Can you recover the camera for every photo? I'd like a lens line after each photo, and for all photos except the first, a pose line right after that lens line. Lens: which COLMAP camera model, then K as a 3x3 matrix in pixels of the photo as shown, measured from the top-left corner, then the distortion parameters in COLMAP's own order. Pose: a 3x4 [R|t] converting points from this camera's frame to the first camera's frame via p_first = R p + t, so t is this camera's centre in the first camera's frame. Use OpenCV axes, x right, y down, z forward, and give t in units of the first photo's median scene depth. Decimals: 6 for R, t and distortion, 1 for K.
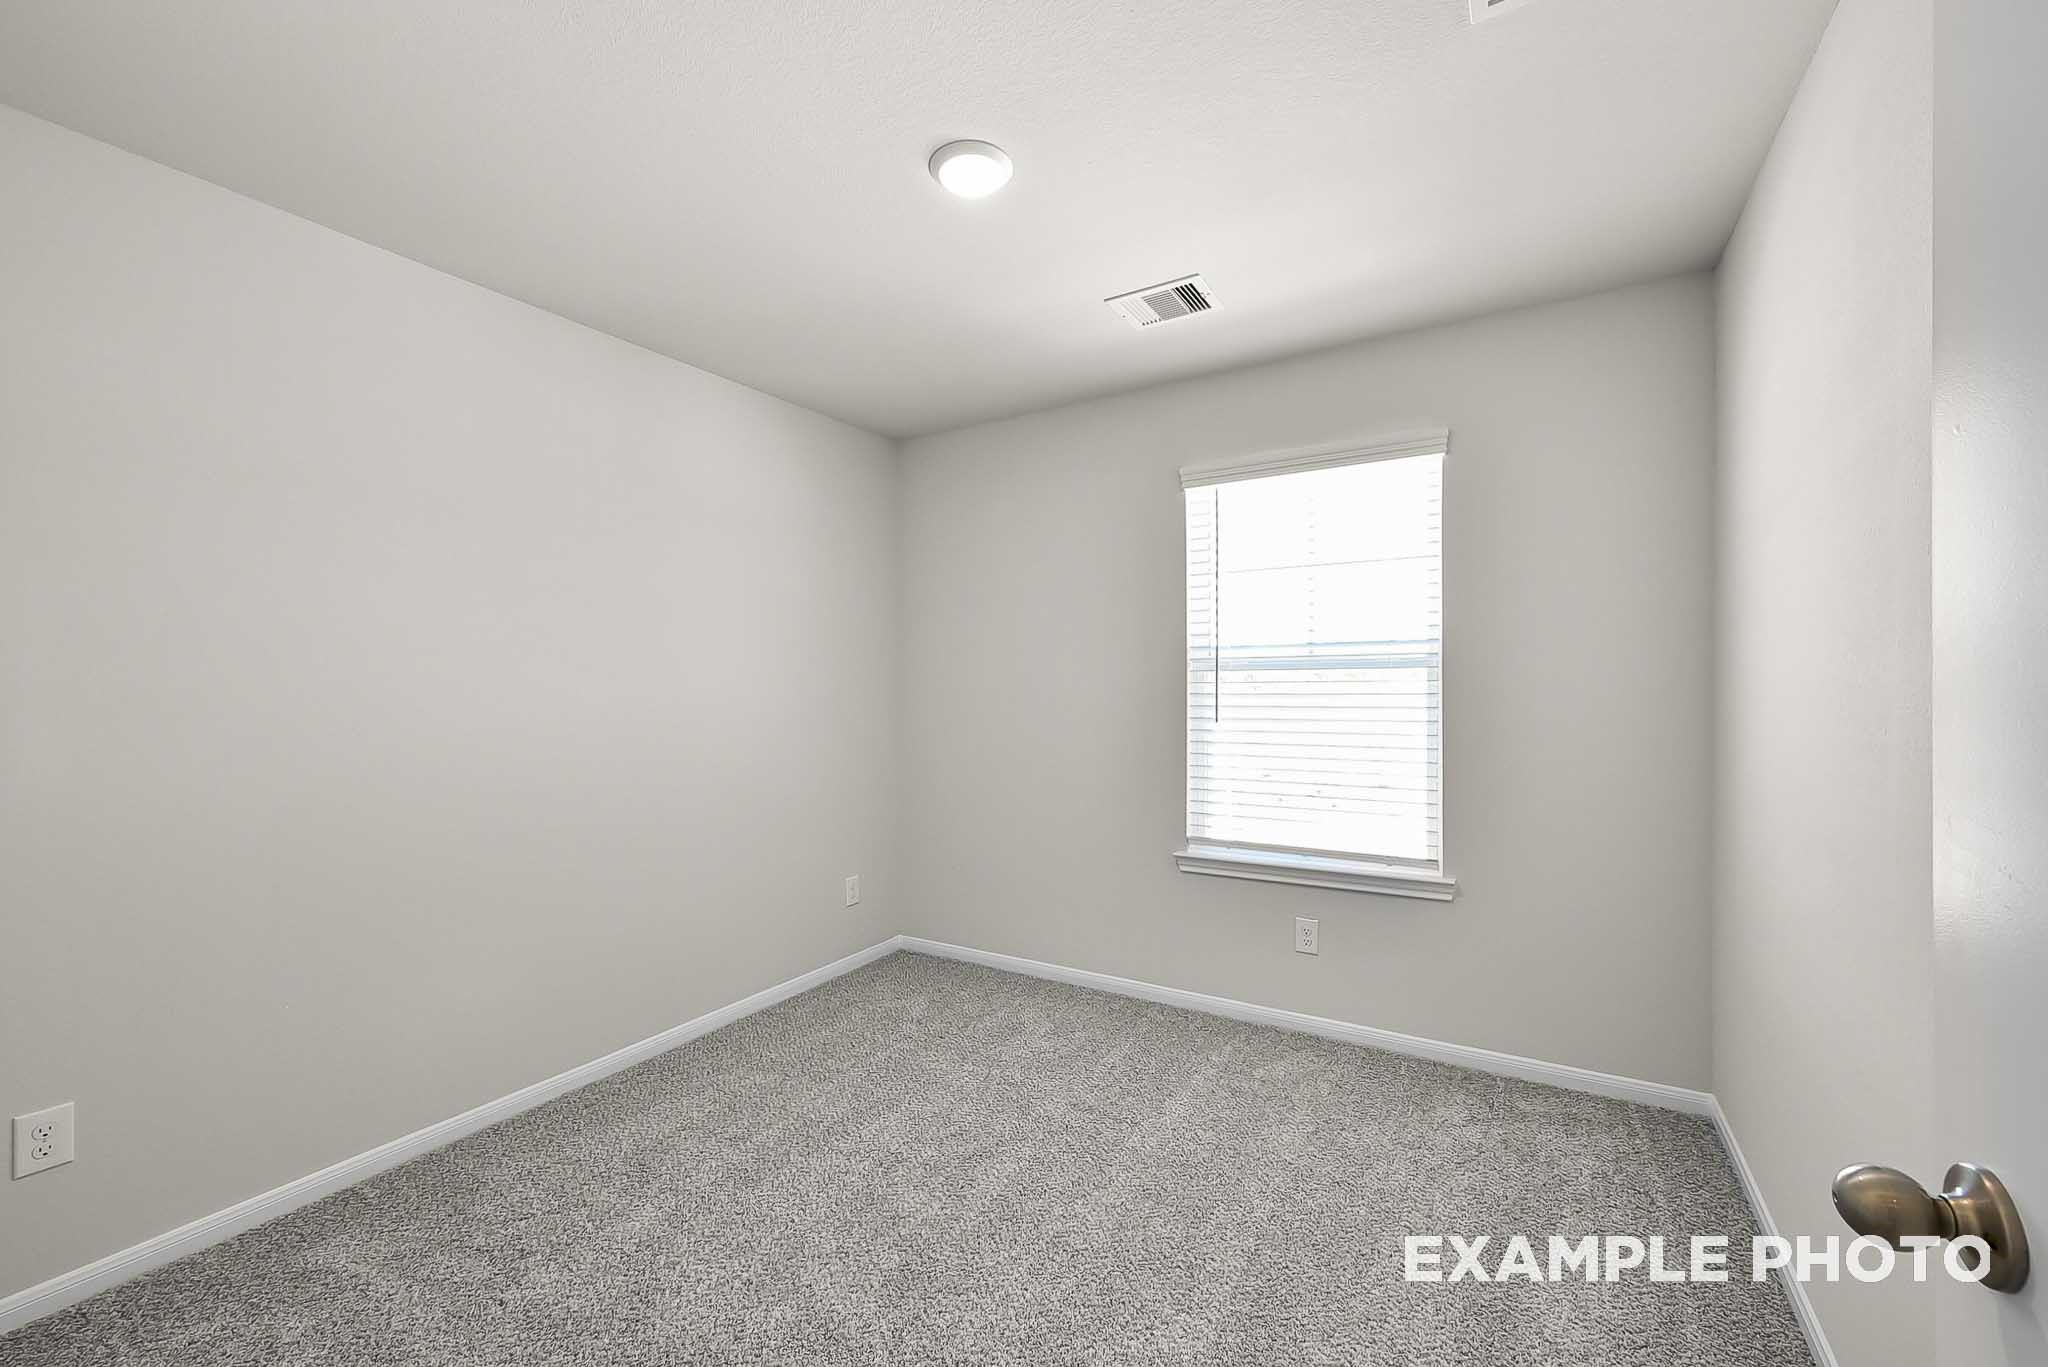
lens RADIAL K [[814.7, 0, 1033.0], [0, 814.7, 692.8], [0, 0, 1]] dist [0.000151, 0.000355]
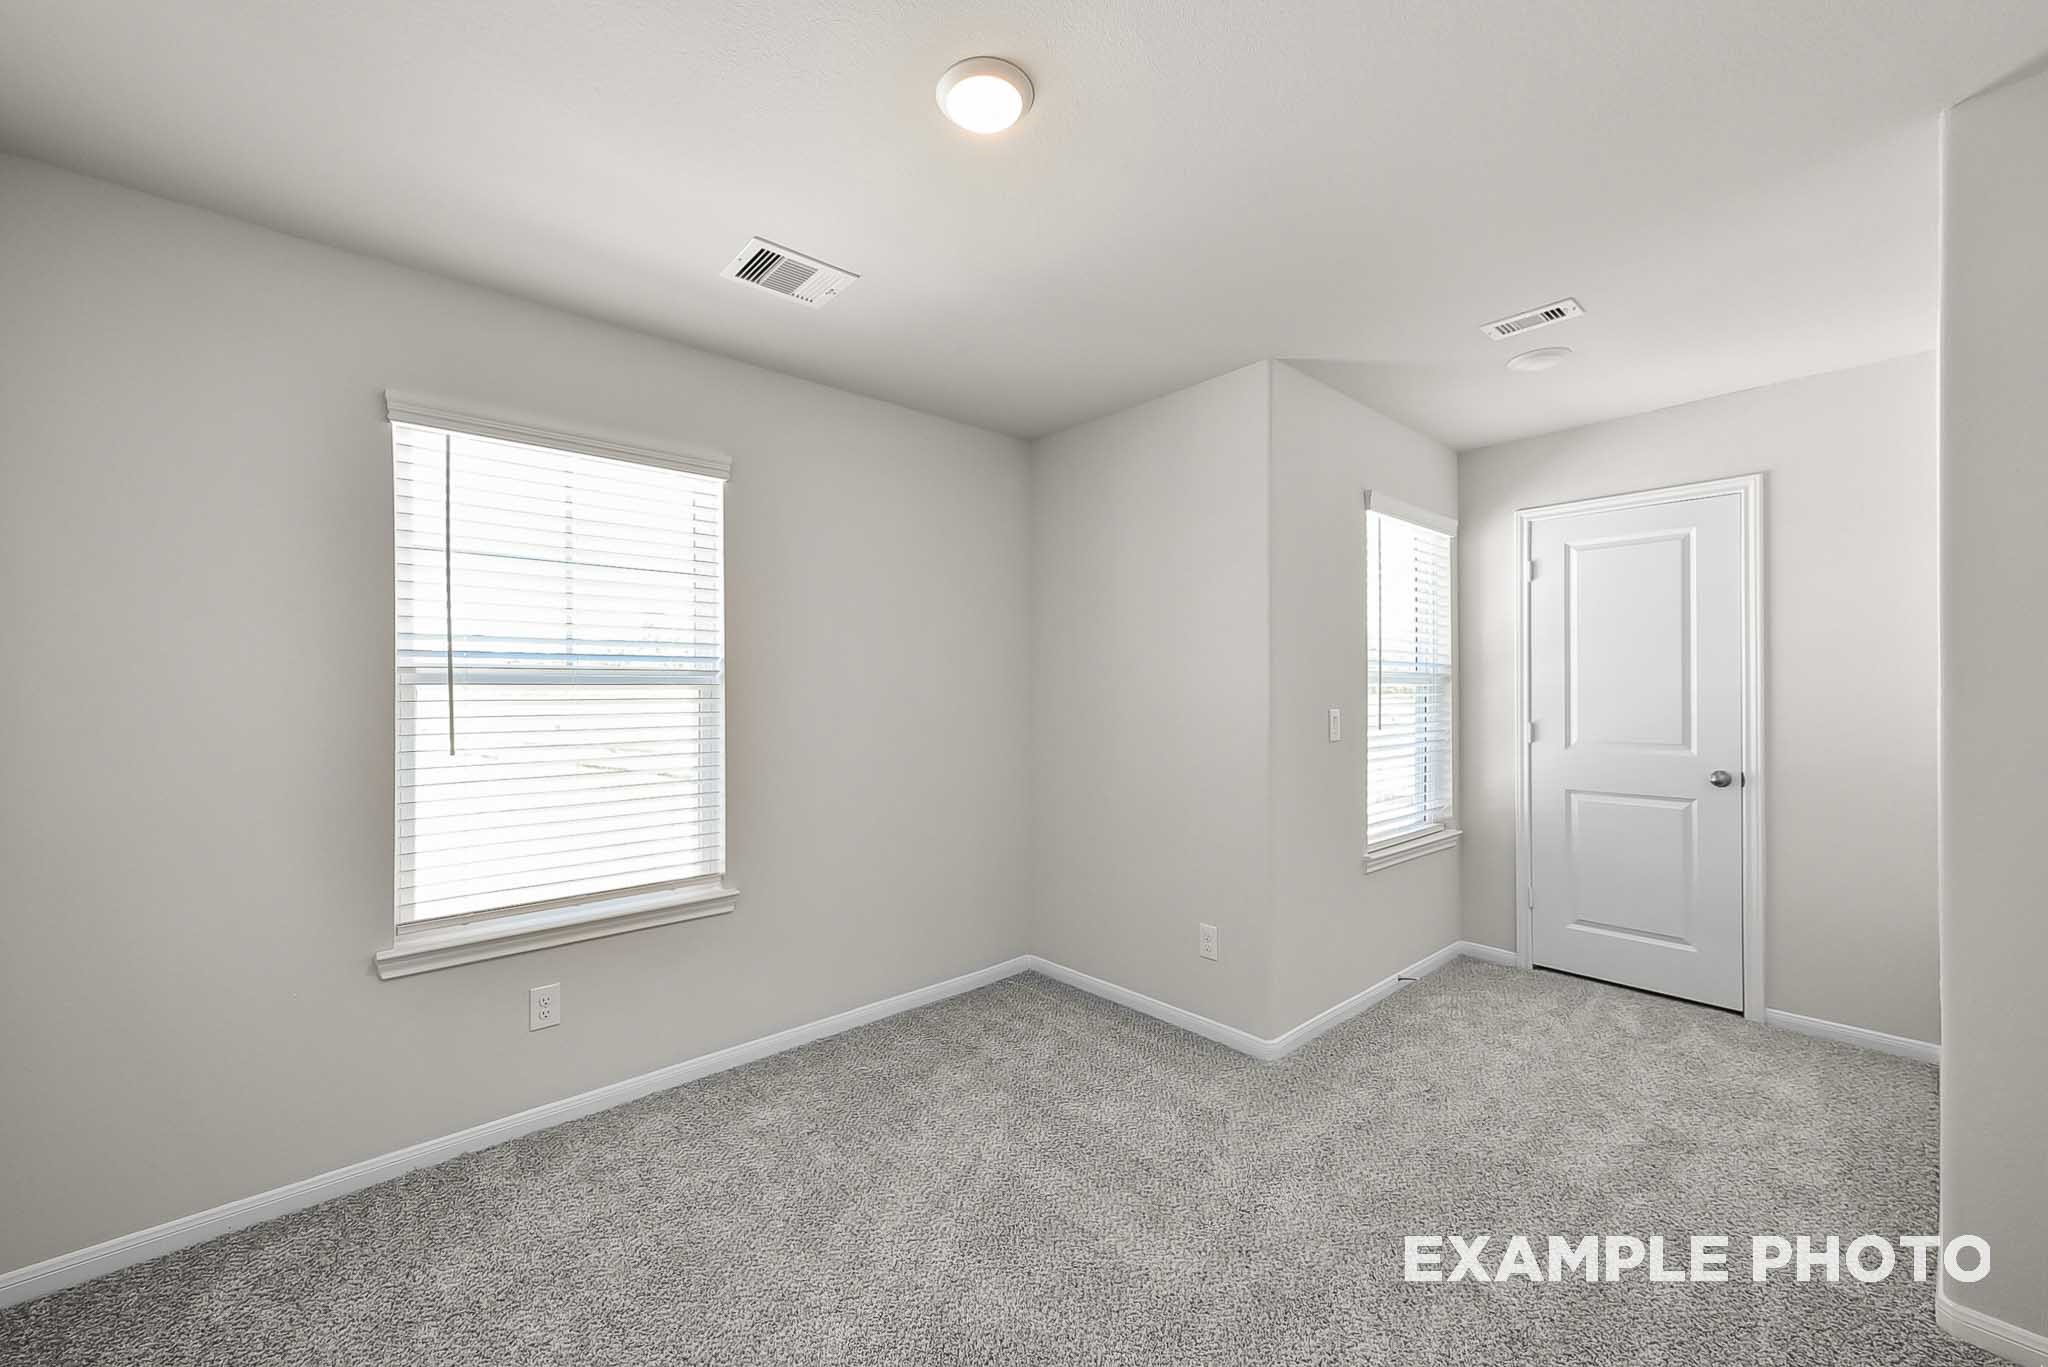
lens RADIAL K [[814.7, 0, 1036.1], [0, 814.7, 685.7], [0, 0, 1]] dist [0.000151, 0.000355]
pose [[0.263570, 0.014688, 0.964529, -0.356544], [0.020973, 0.999560, -0.020953, 0.000175], [-0.964412, 0.025752, 0.263146, 0.311559]]
